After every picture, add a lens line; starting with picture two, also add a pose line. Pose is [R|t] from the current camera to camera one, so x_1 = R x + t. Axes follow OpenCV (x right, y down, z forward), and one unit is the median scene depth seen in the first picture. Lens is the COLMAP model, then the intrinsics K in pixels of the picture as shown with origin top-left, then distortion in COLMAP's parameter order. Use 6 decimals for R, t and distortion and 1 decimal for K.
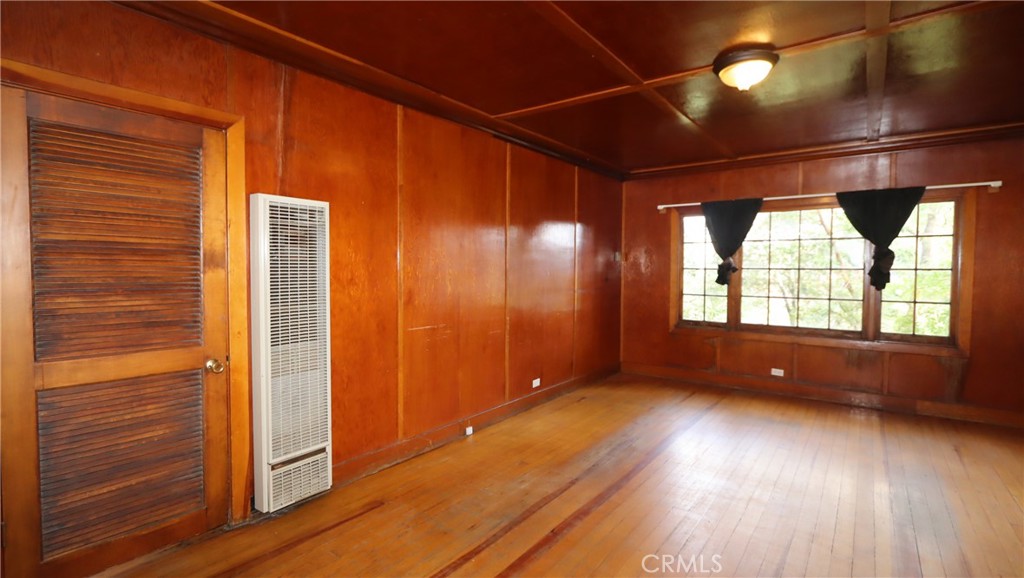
lens RADIAL K [[472.6, 0, 512.8], [0, 472.6, 286.5], [0, 0, 1]] dist [-0.019955, 0.000712]
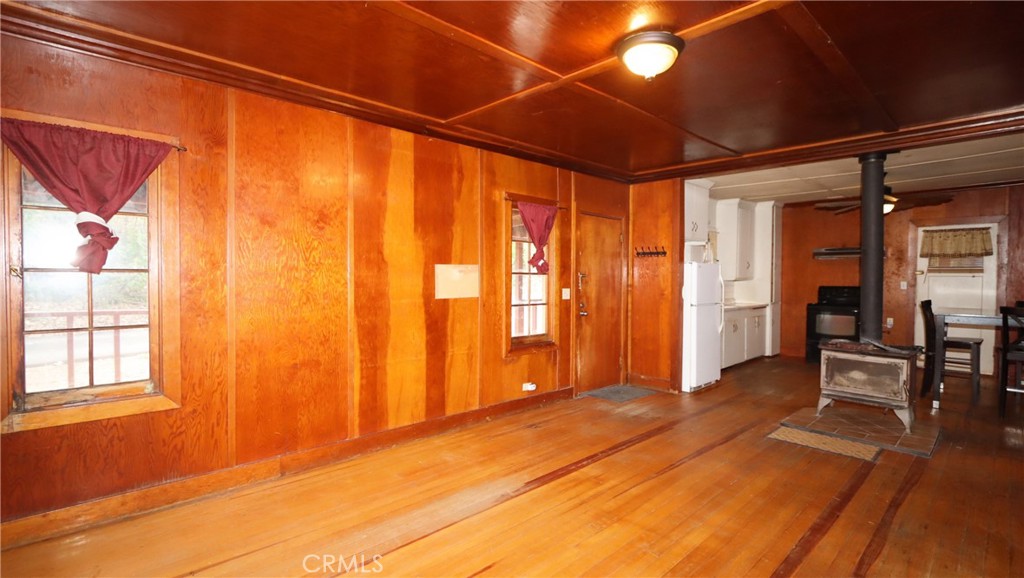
lens RADIAL K [[472.6, 0, 509.5], [0, 472.6, 288.8], [0, 0, 1]] dist [-0.019955, 0.000712]
pose [[-0.984259, -0.015573, 0.176042, 0.353249], [-0.003472, 0.997622, 0.068838, -0.043182], [-0.176696, 0.067143, -0.981973, 1.167125]]
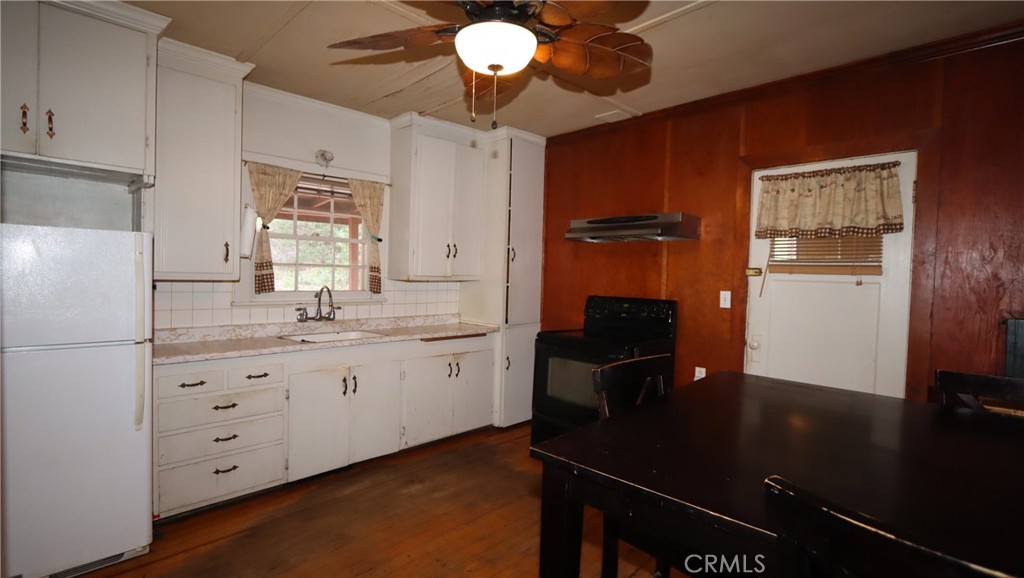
lens RADIAL K [[472.6, 0, 511.0], [0, 472.6, 291.0], [0, 0, 1]] dist [-0.019955, 0.000712]
pose [[-0.989816, -0.037355, 0.137367, -0.423601], [-0.026954, 0.996682, 0.076806, -0.011802], [-0.139780, 0.072322, -0.987538, 0.188937]]
